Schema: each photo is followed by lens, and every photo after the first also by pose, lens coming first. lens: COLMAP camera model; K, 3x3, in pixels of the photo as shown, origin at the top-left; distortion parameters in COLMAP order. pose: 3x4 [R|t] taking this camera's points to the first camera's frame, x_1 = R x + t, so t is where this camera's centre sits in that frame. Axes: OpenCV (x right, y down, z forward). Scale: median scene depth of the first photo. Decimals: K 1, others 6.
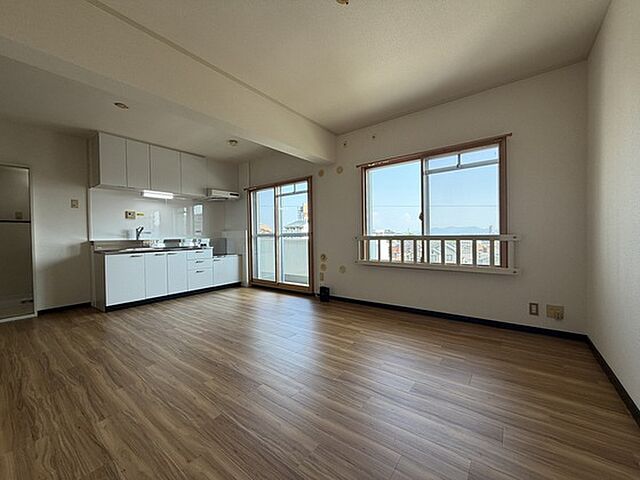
lens RADIAL K [[259.0, 0, 320.0], [0, 259.0, 240.0], [0, 0, 1]] dist [0.000392, 0.000060]
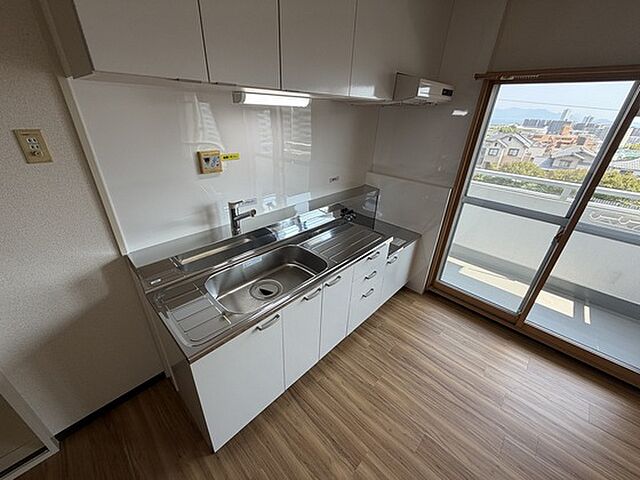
lens RADIAL K [[257.0, 0, 320.0], [0, 257.0, 240.0], [0, 0, 1]] dist [-0.001362, -0.000131]
pose [[0.992009, 0.101856, -0.074459, -0.471107], [-0.058710, 0.895016, 0.442153, -0.141119], [0.111678, -0.434248, 0.893844, 0.570712]]
